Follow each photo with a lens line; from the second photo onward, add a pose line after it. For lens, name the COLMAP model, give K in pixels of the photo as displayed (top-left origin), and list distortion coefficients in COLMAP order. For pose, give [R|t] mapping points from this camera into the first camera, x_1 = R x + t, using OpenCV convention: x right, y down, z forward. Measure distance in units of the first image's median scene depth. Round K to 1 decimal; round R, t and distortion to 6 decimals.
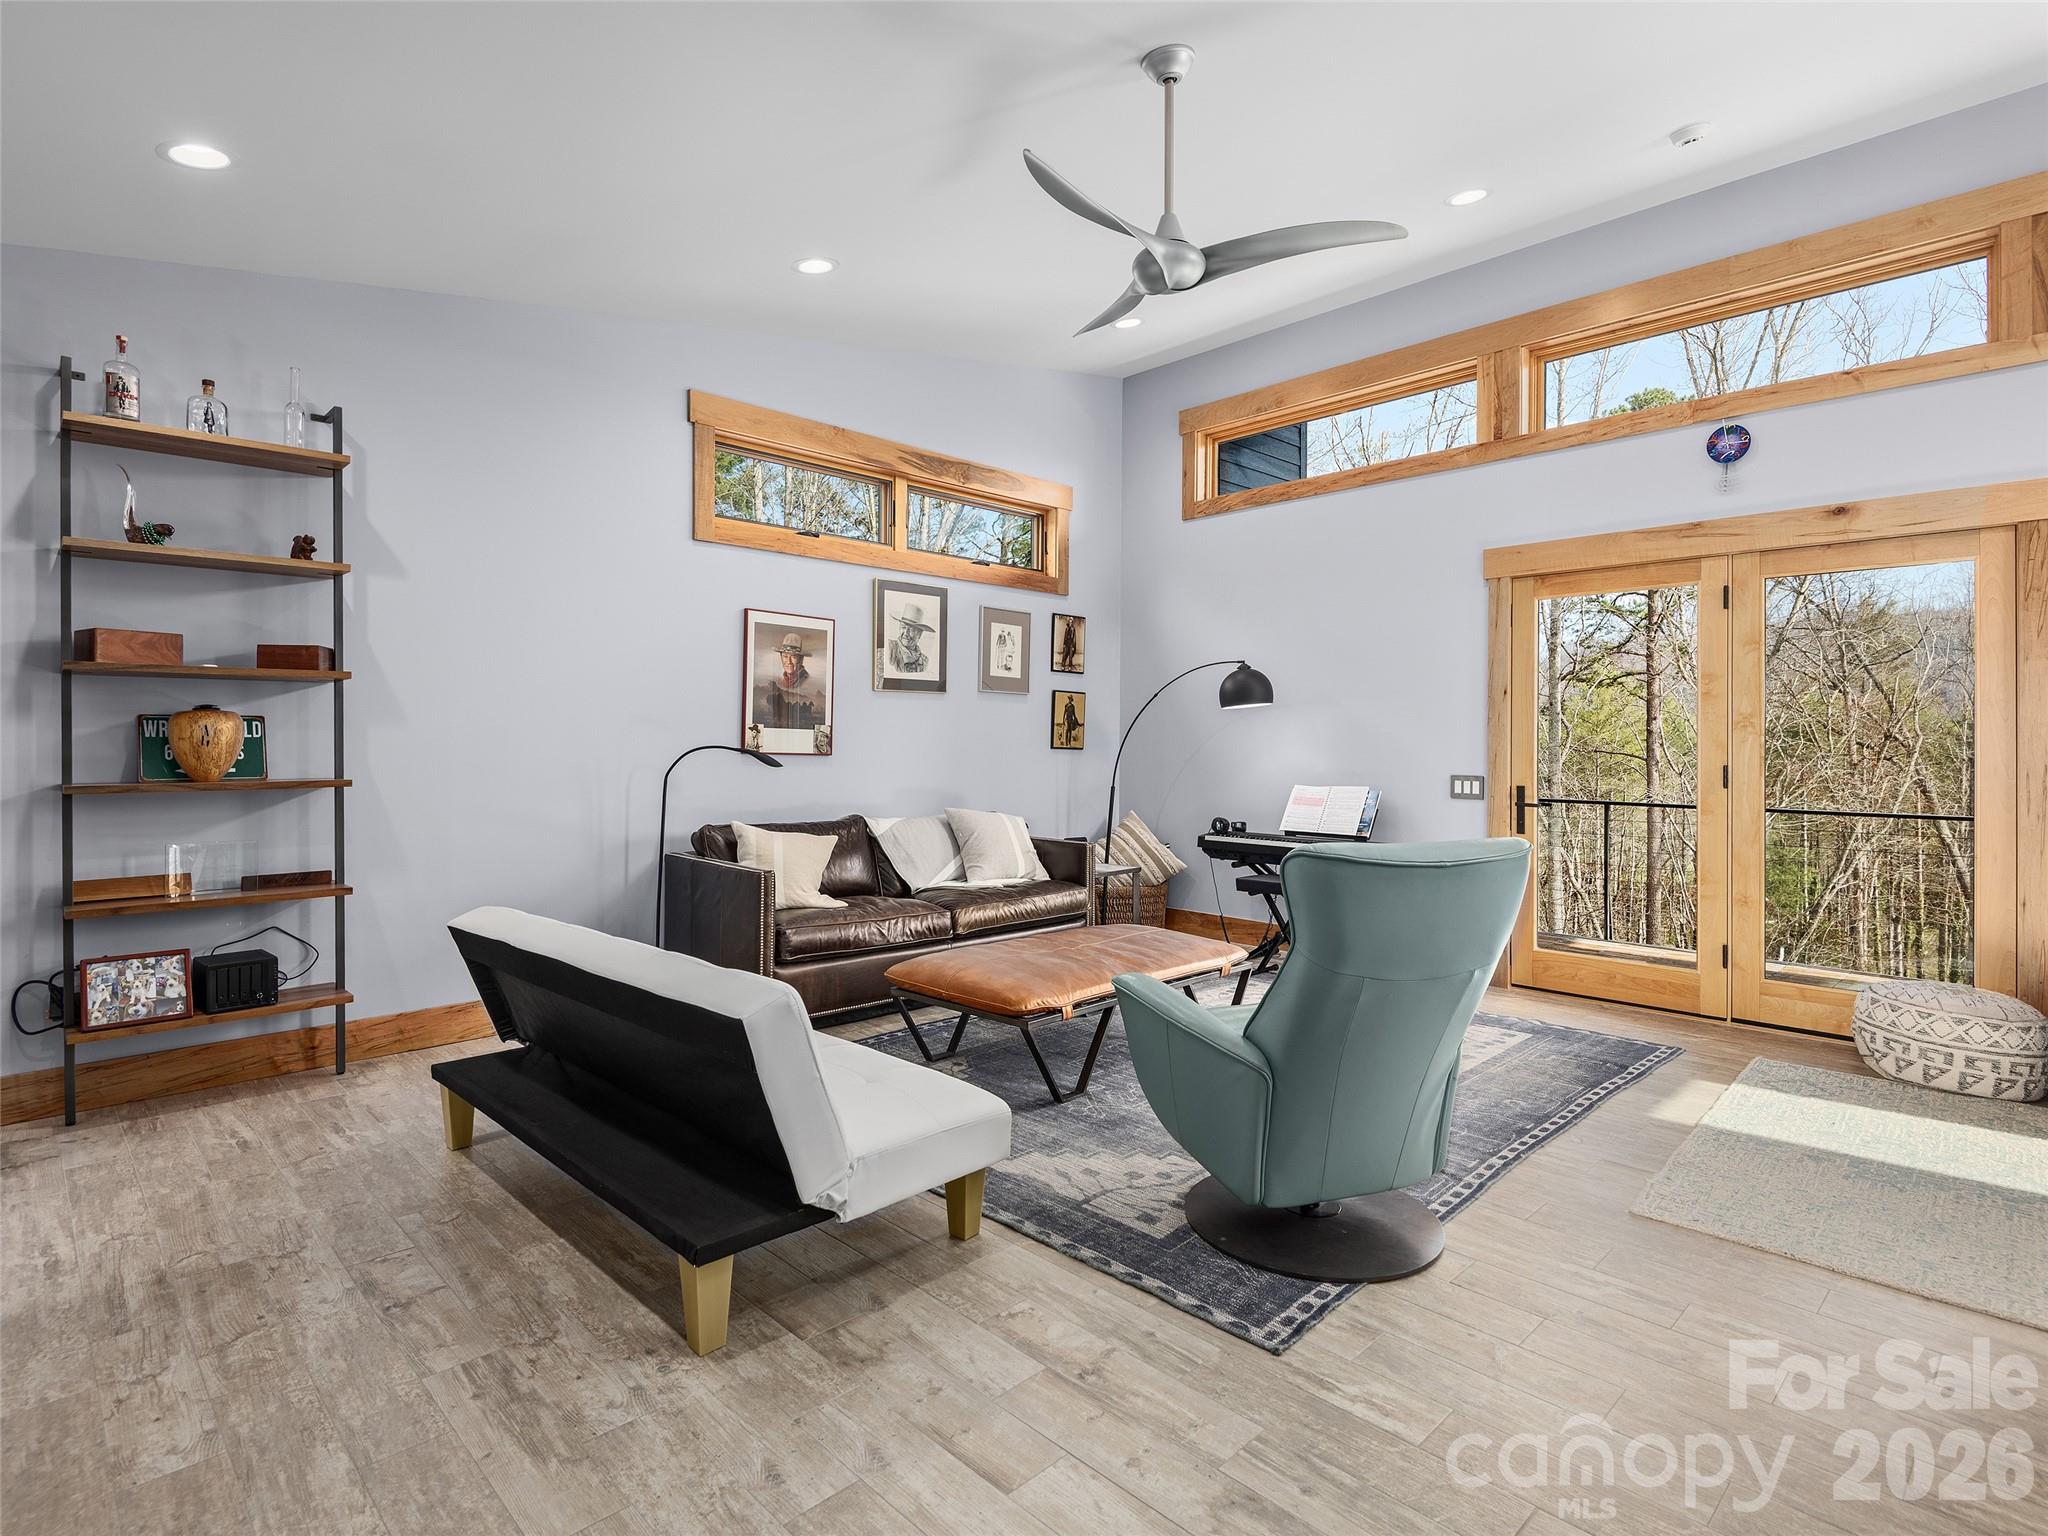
lens RADIAL K [[1015.9, 0, 1022.7], [0, 1015.9, 757.7], [0, 0, 1]] dist [0.017174, -0.016343]
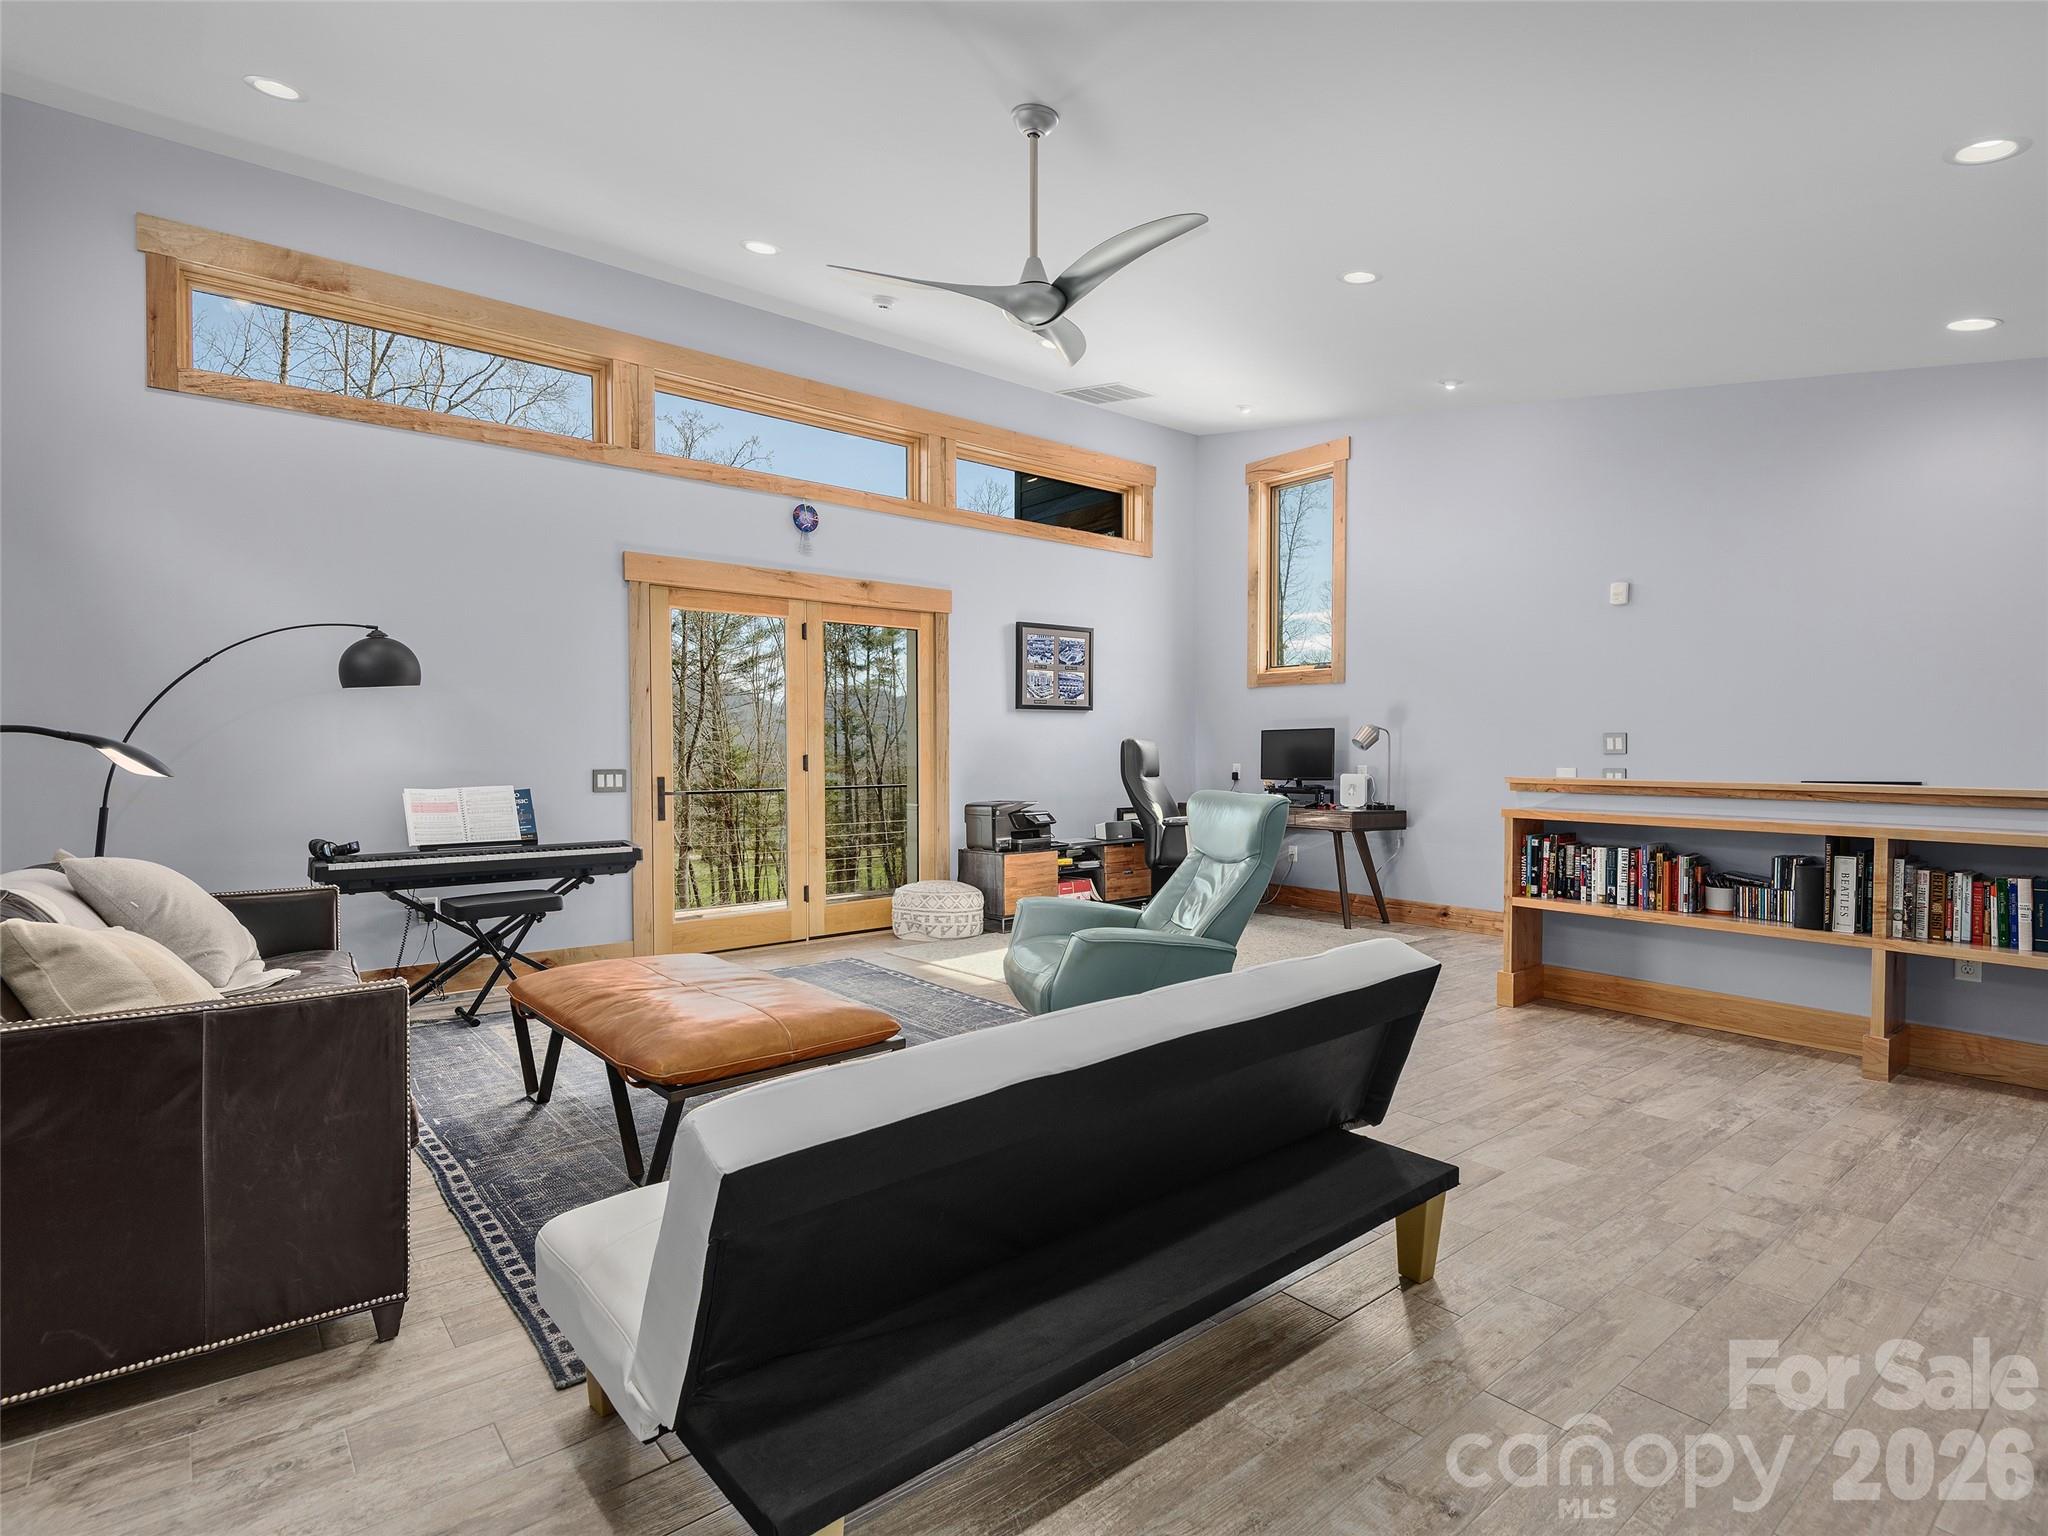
lens RADIAL K [[1009.7, 0, 1024.0], [0, 1009.7, 768.0], [0, 0, 1]] dist [0.035577, -0.000367]
pose [[0.111577, -0.024657, 0.993450, -0.553703], [0.016267, 0.999604, 0.022983, -0.000446], [-0.993623, 0.013596, 0.111934, 0.494744]]
